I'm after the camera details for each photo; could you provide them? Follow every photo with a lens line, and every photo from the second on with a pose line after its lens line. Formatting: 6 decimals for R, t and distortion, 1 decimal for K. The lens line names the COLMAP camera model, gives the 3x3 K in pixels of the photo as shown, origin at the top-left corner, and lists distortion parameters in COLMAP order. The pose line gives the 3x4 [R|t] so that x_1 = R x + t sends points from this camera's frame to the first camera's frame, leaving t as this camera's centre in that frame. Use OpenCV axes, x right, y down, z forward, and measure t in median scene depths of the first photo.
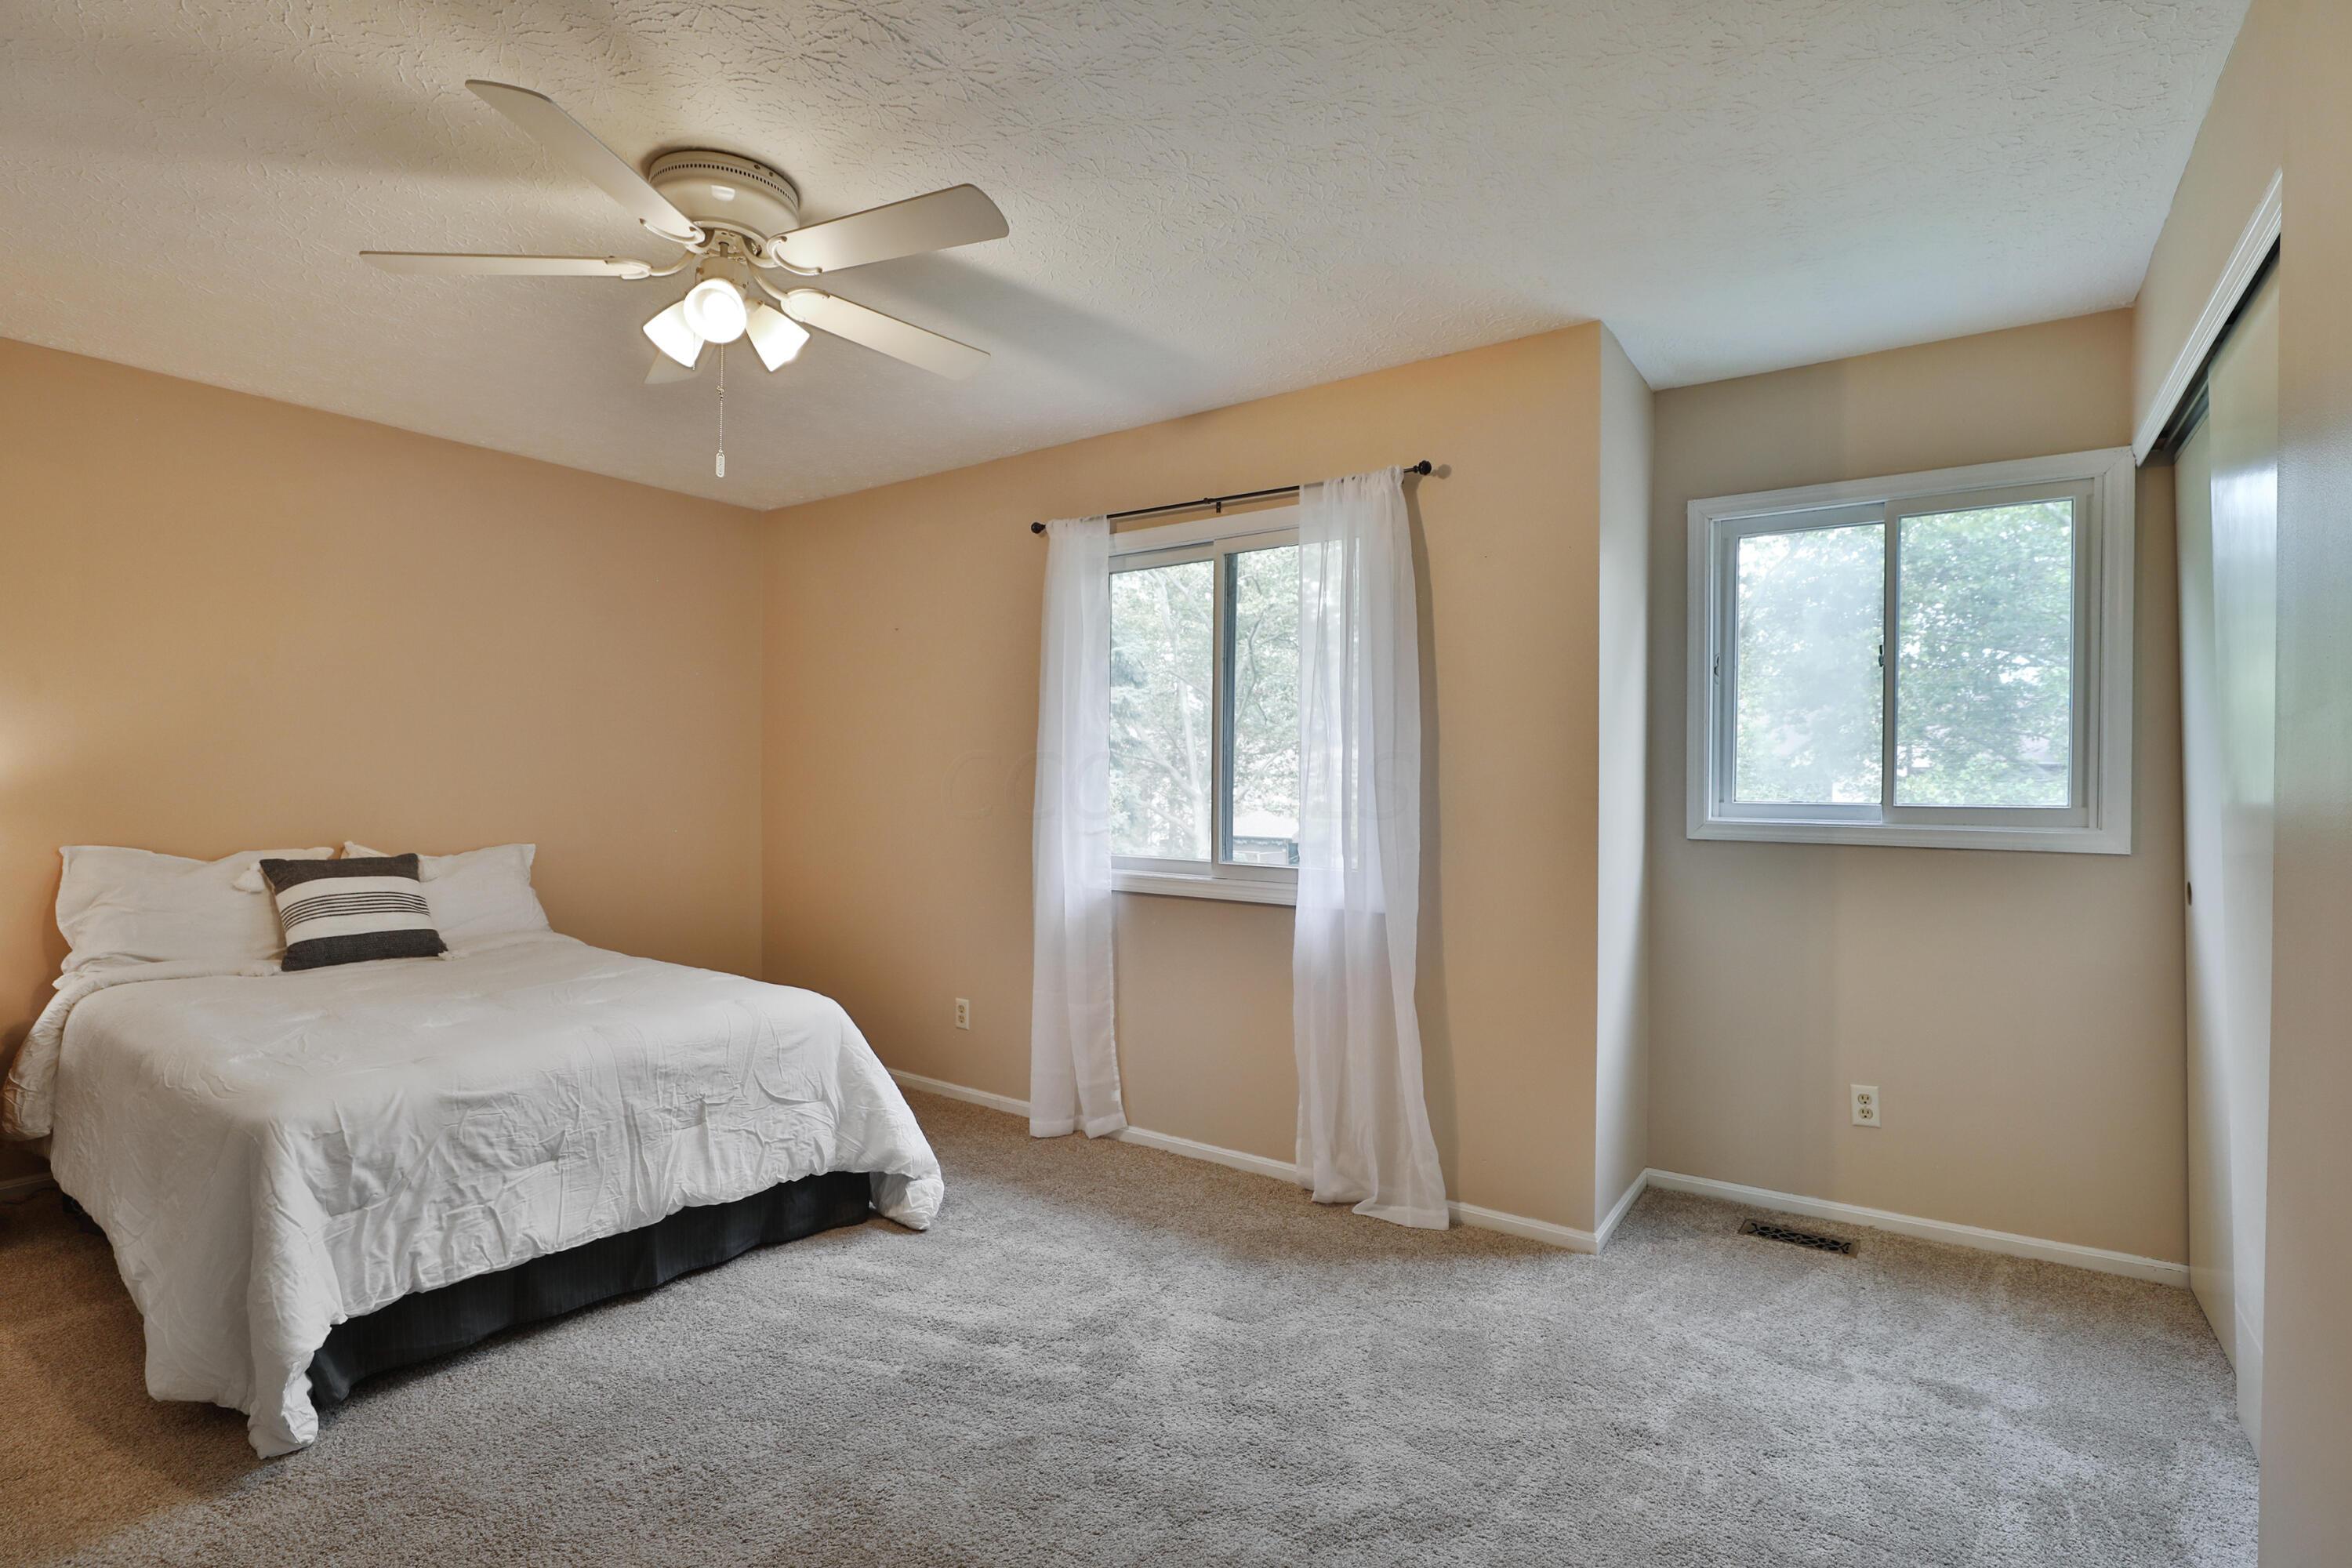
lens RADIAL K [[1099.9, 0, 1176.0], [0, 1099.9, 784.0], [0, 0, 1]] dist [-0.057678, 0.000571]
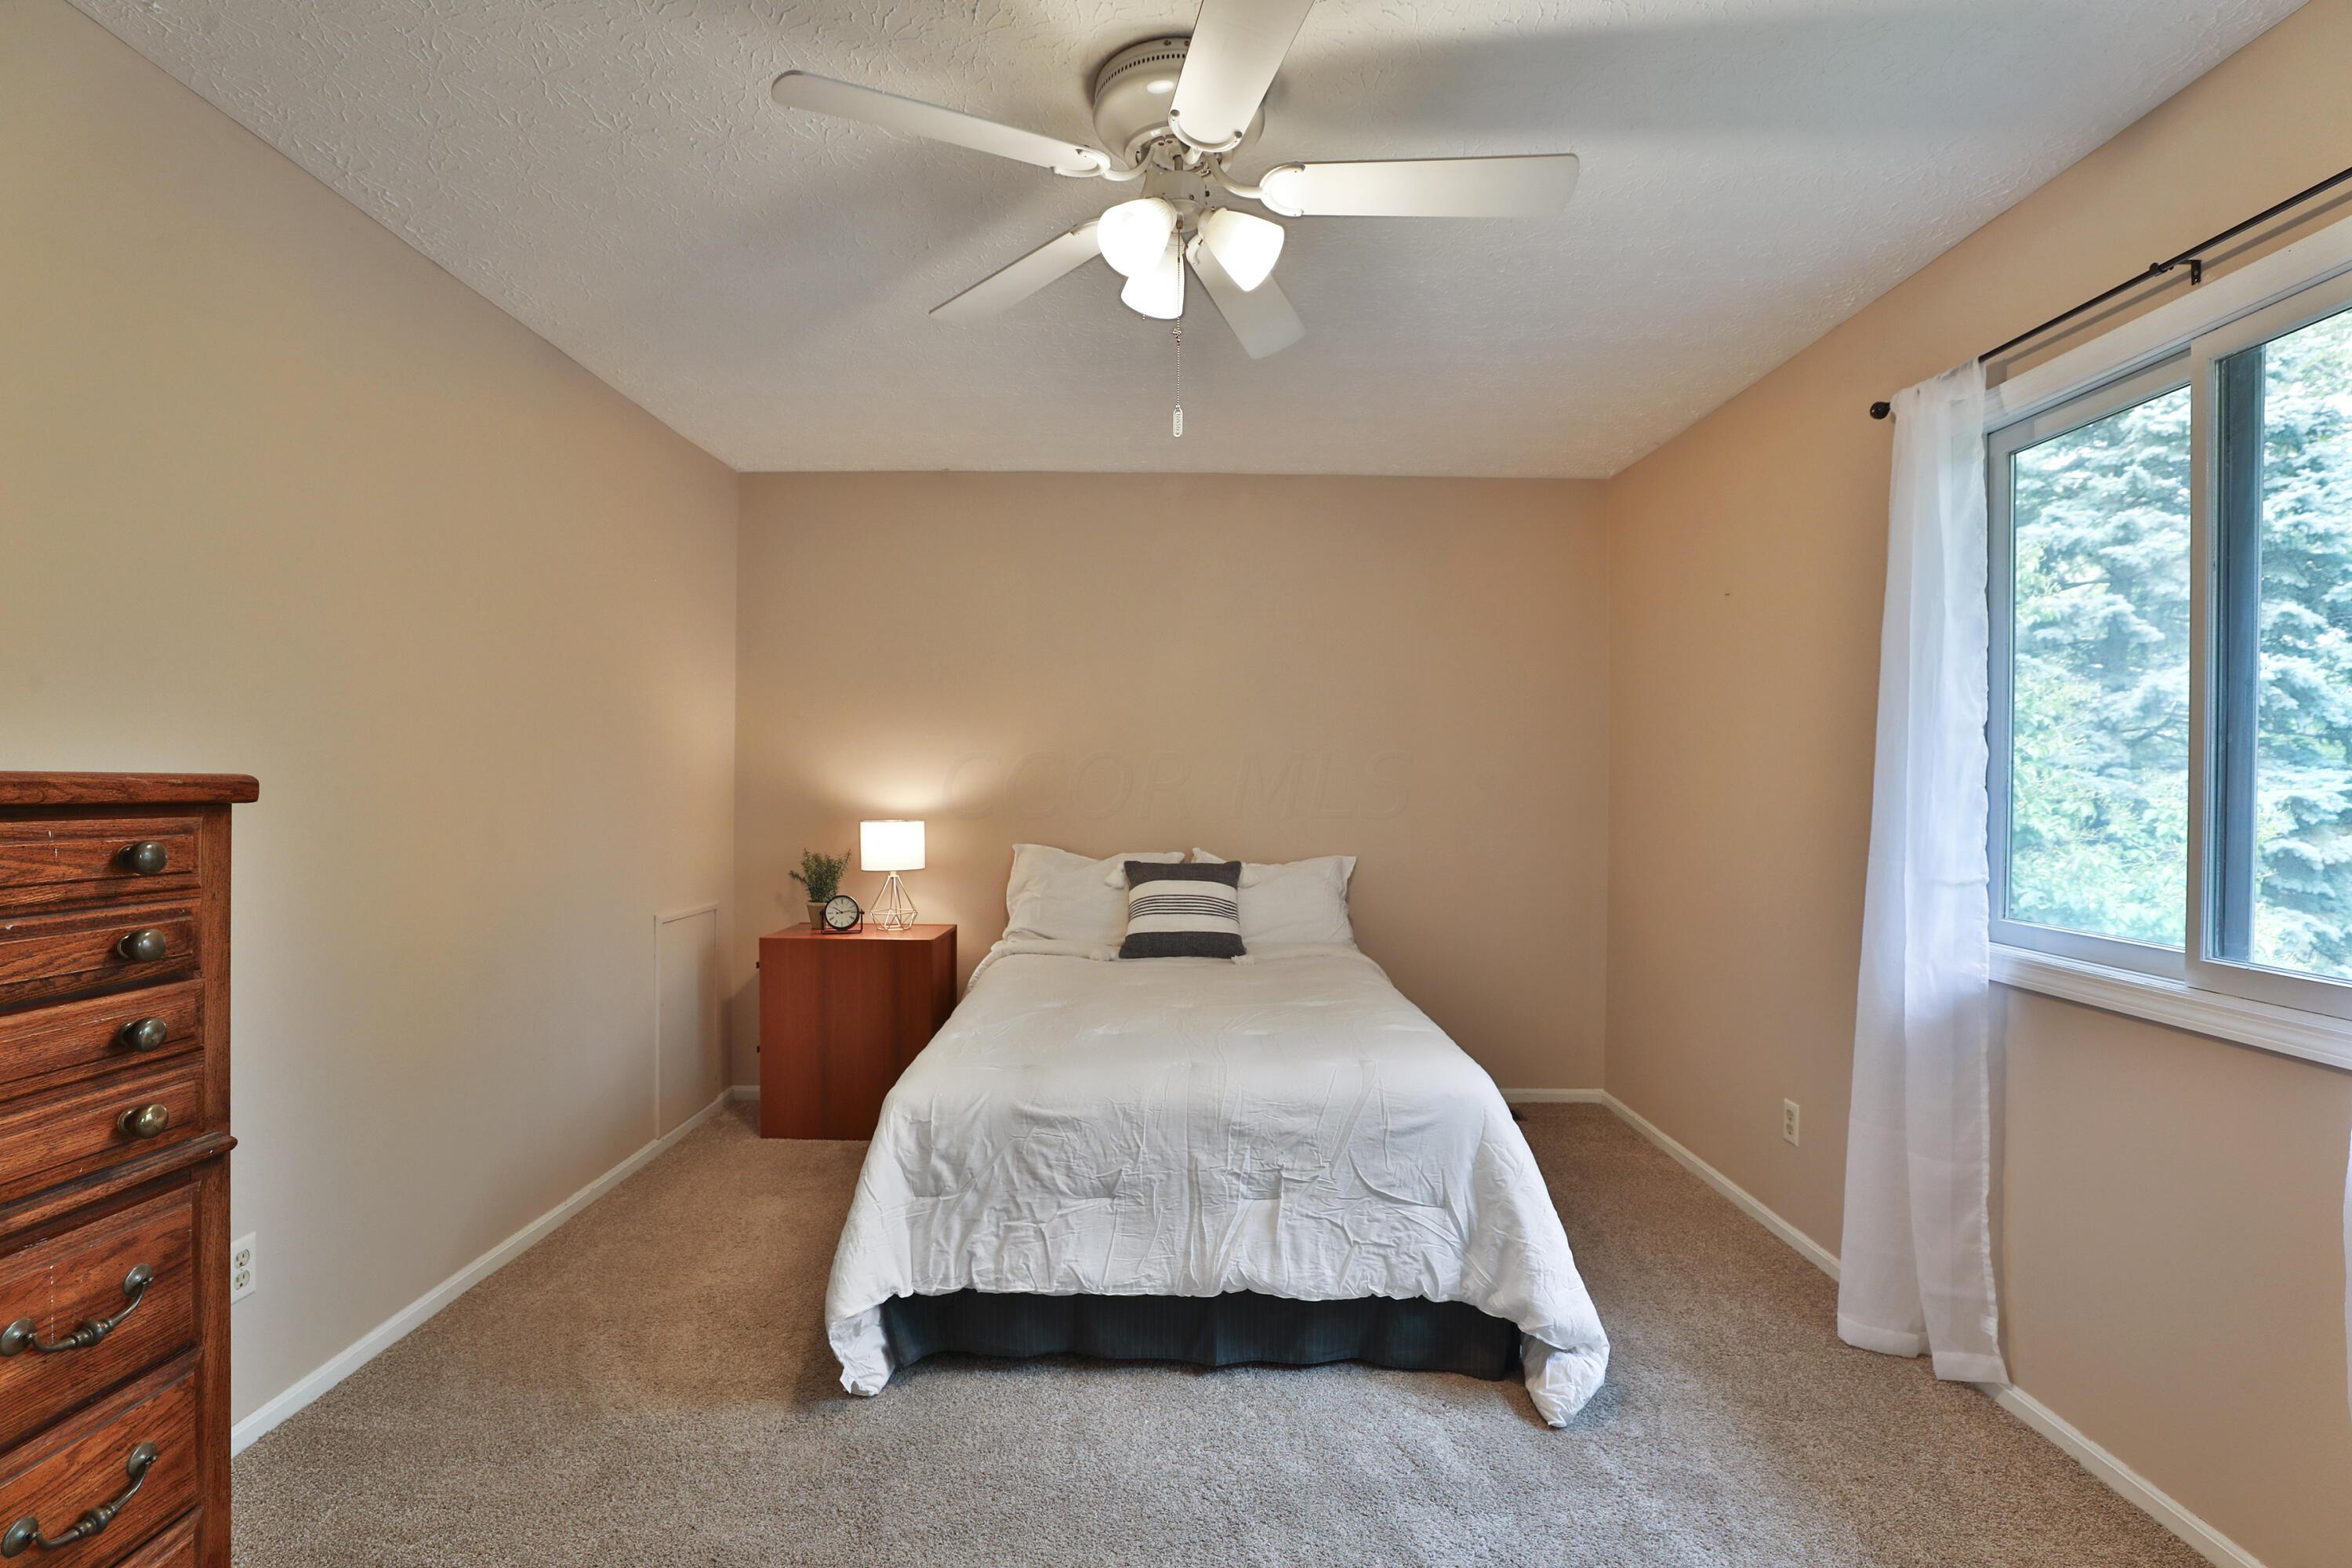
lens RADIAL K [[1073.6, 0, 1223.9], [0, 1073.6, 790.6], [0, 0, 1]] dist [-0.056547, 0.016464]
pose [[0.586373, 0.001303, -0.810040, 0.220821], [0.002867, 0.999989, 0.003684, -0.014661], [0.810036, -0.004483, 0.586363, 0.462011]]
